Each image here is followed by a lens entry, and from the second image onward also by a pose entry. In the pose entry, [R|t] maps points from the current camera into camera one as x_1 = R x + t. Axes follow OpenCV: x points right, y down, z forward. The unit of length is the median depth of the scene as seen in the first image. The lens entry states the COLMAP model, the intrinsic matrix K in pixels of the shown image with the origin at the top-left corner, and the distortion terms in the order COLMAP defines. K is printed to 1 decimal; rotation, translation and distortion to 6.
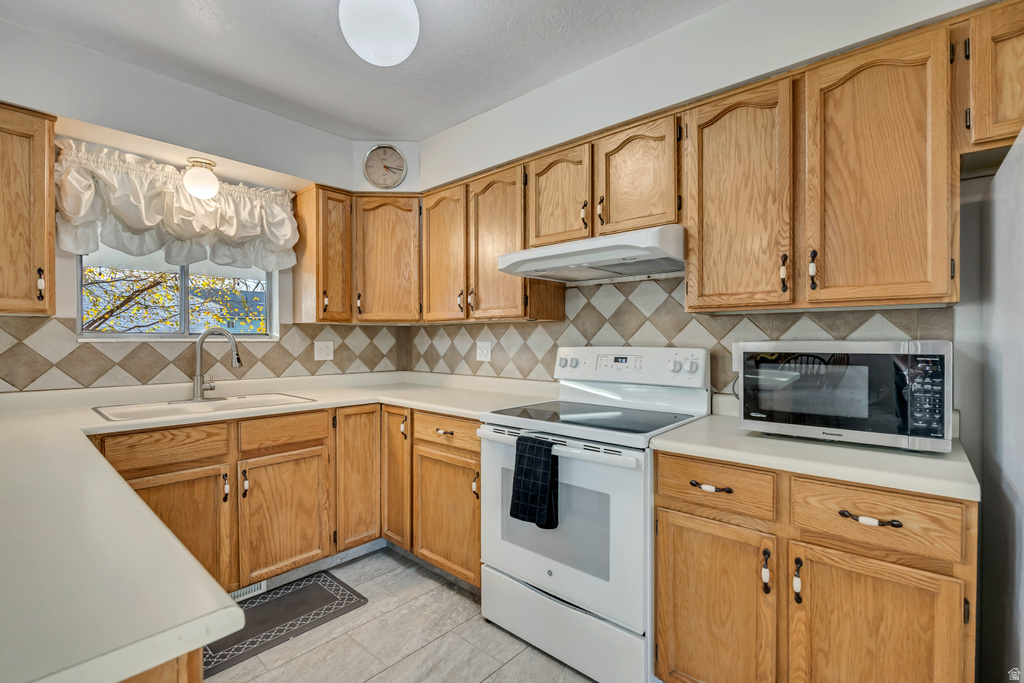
lens RADIAL K [[459.0, 0, 508.3], [0, 459.0, 335.4], [0, 0, 1]] dist [-0.012827, 0.000255]
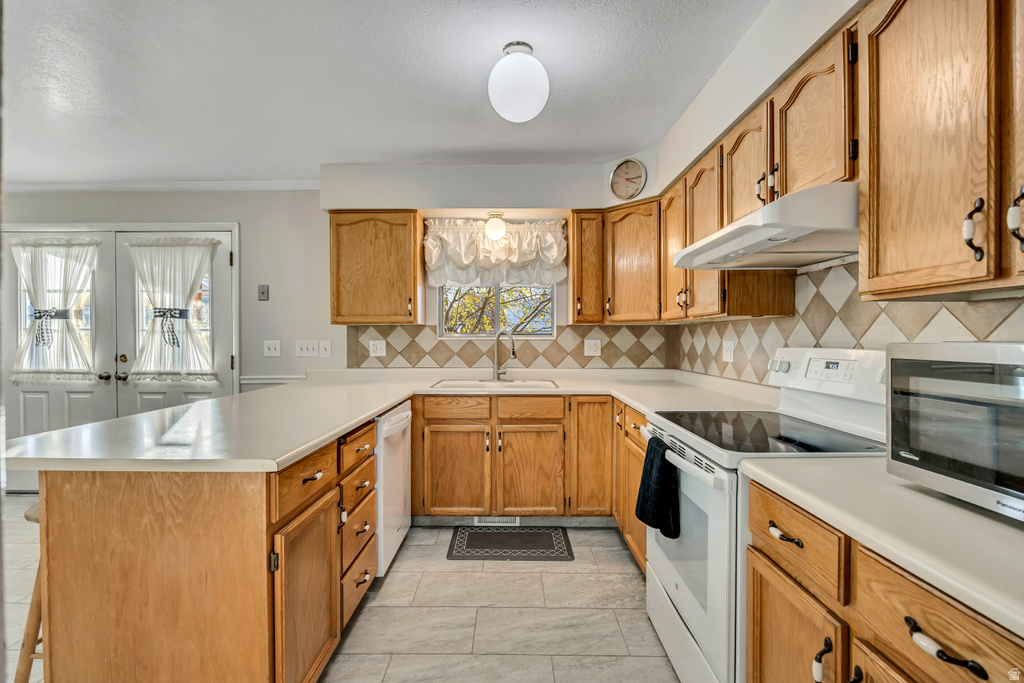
lens RADIAL K [[450.0, 0, 508.2], [0, 450.0, 334.2], [0, 0, 1]] dist [-0.012008, 0.000067]
pose [[0.662204, -0.005560, -0.749303, 0.435284], [0.006681, 0.999977, -0.001516, -0.001347], [0.749294, -0.004002, 0.662225, 0.102098]]
